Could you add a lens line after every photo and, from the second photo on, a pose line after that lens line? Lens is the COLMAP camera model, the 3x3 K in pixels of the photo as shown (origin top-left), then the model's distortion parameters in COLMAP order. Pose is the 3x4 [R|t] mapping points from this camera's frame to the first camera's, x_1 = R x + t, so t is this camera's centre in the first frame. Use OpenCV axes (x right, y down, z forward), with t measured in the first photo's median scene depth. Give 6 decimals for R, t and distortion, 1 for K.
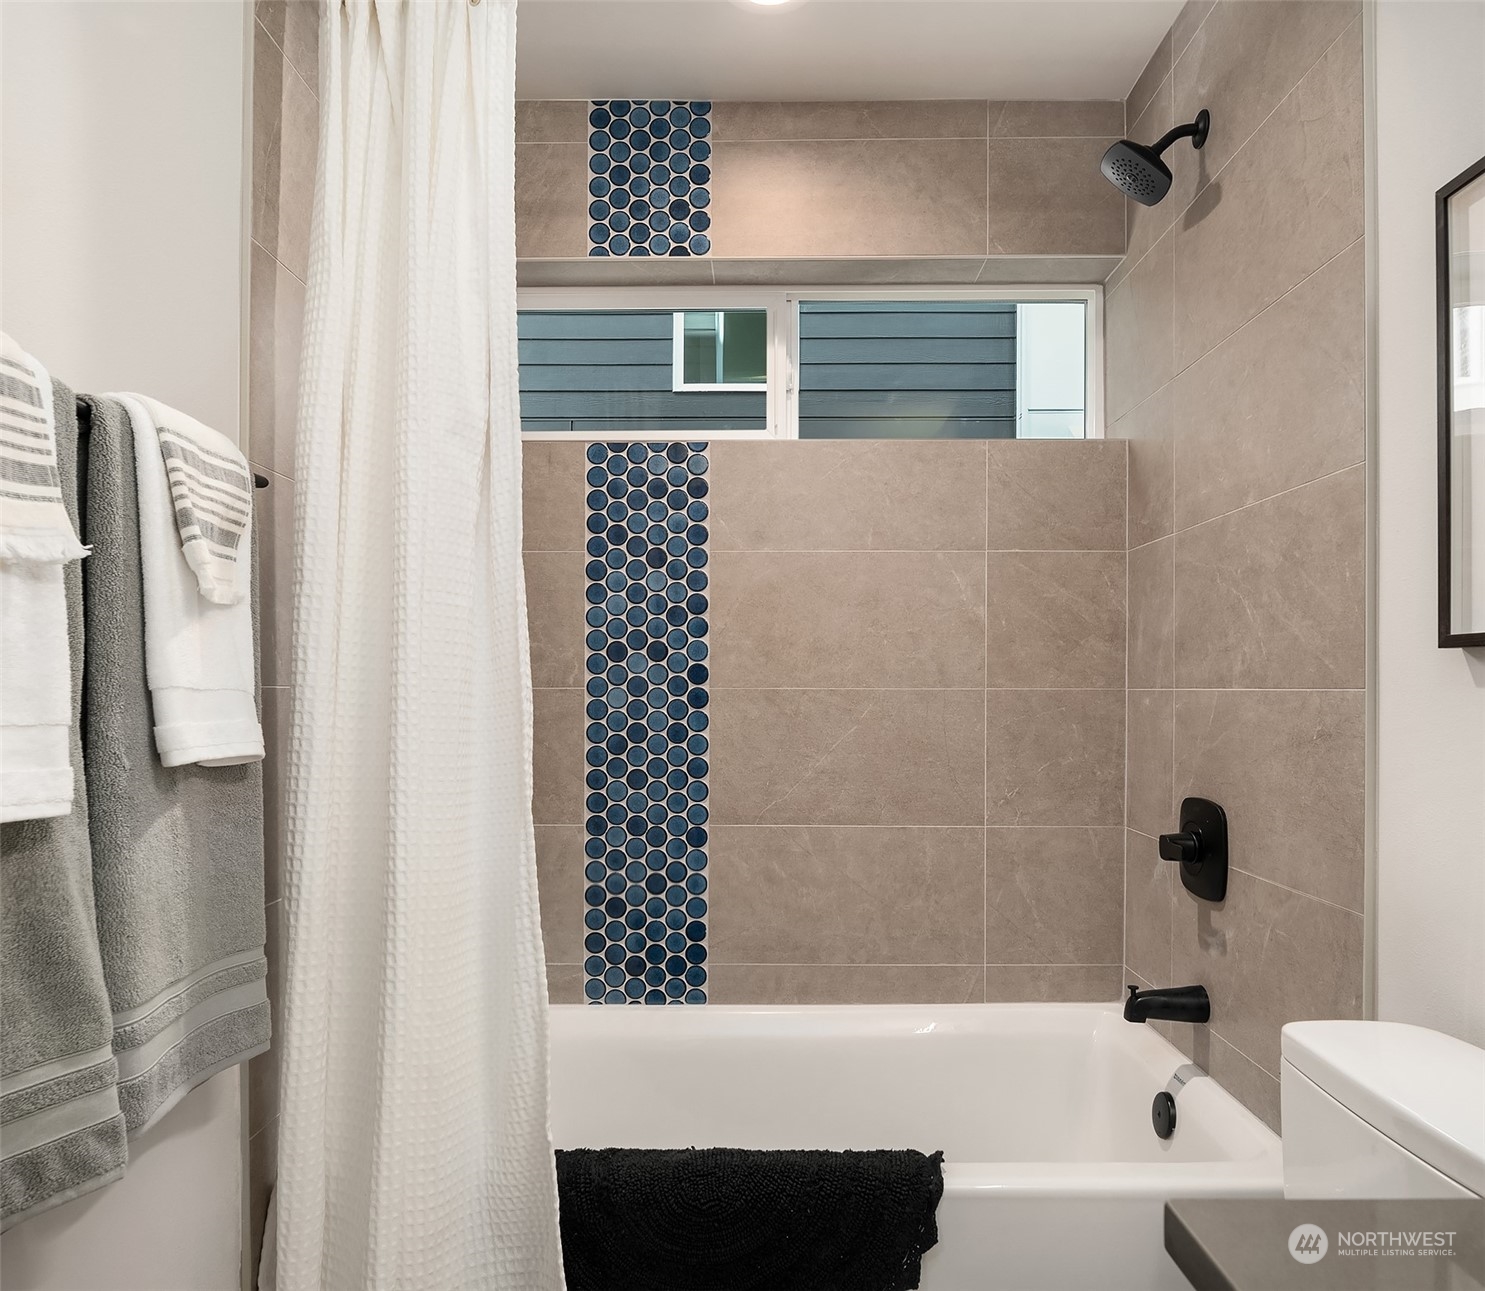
lens RADIAL K [[1030.9, 0, 724.8], [0, 1030.9, 692.3], [0, 0, 1]] dist [-0.004953, 0.006468]
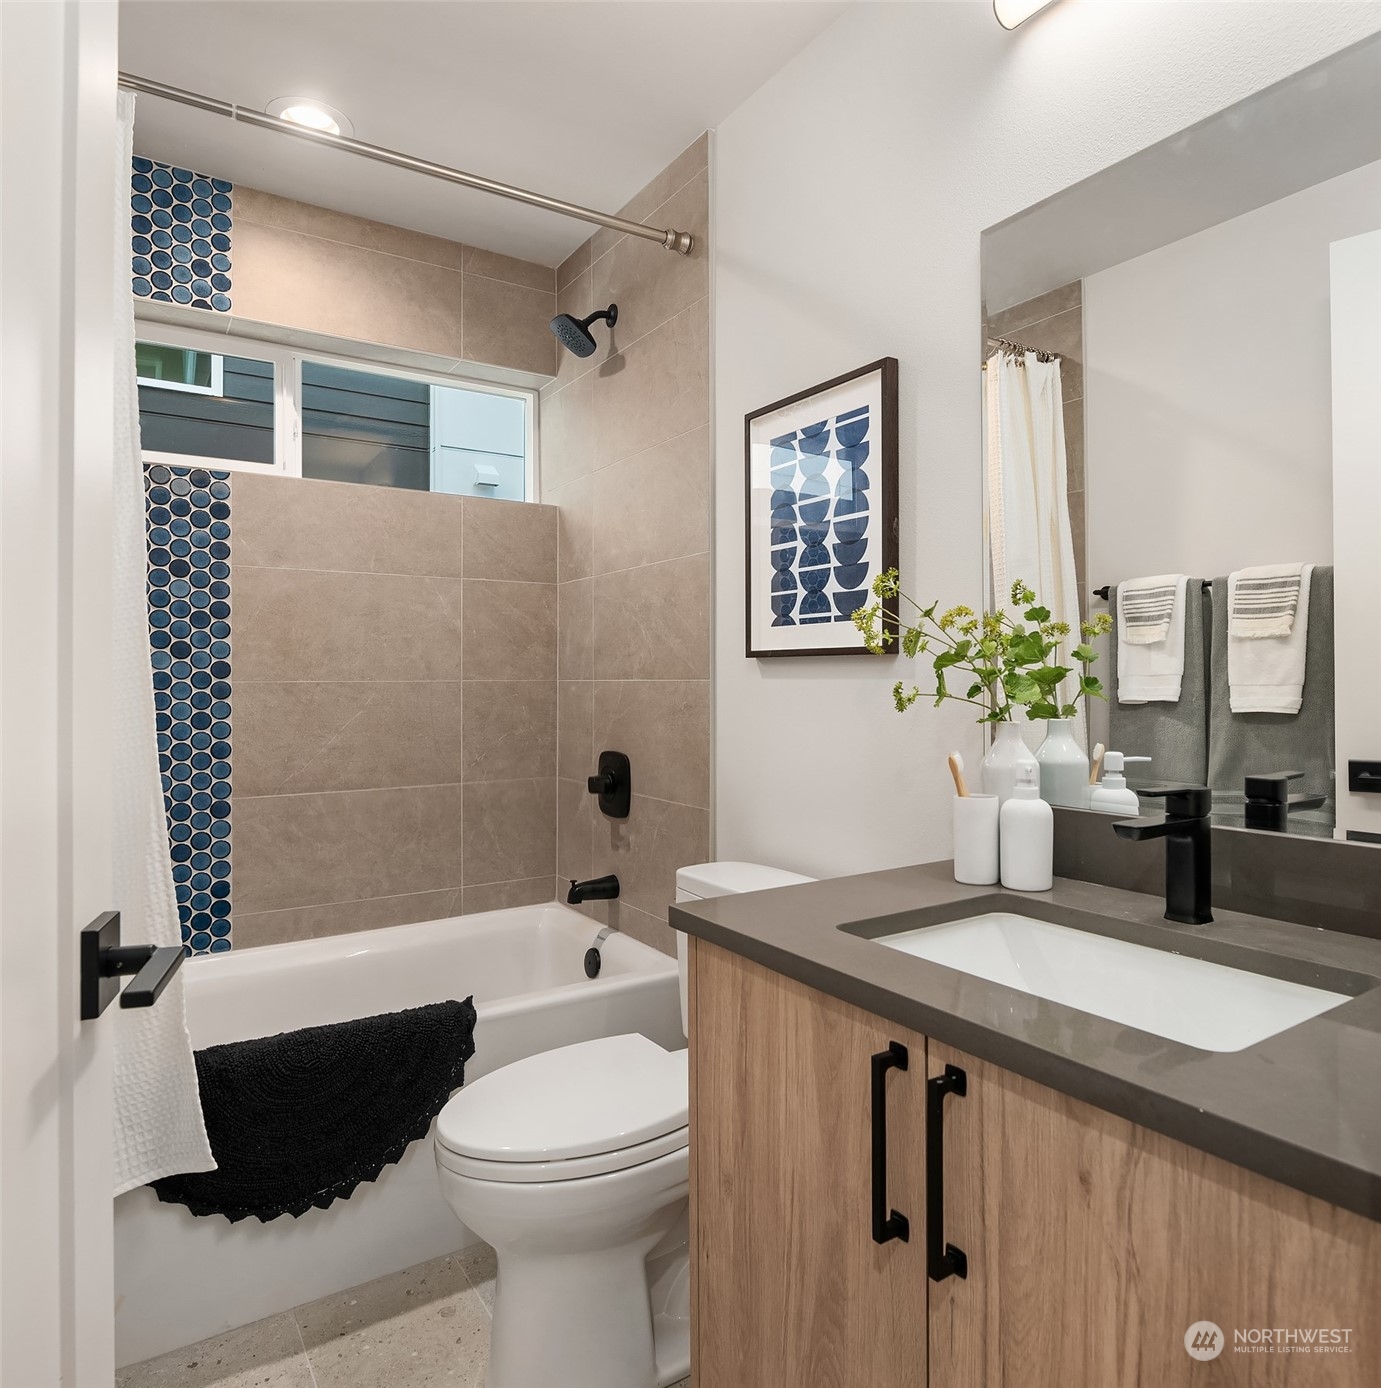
lens RADIAL K [[919.3, 0, 691.3], [0, 919.3, 690.8], [0, 0, 1]] dist [0.051207, -0.003972]
pose [[0.840785, -0.010875, 0.541259, -0.153042], [0.008038, 0.999939, 0.007605, 0.002708], [-0.541309, -0.002043, 0.840821, -0.181487]]
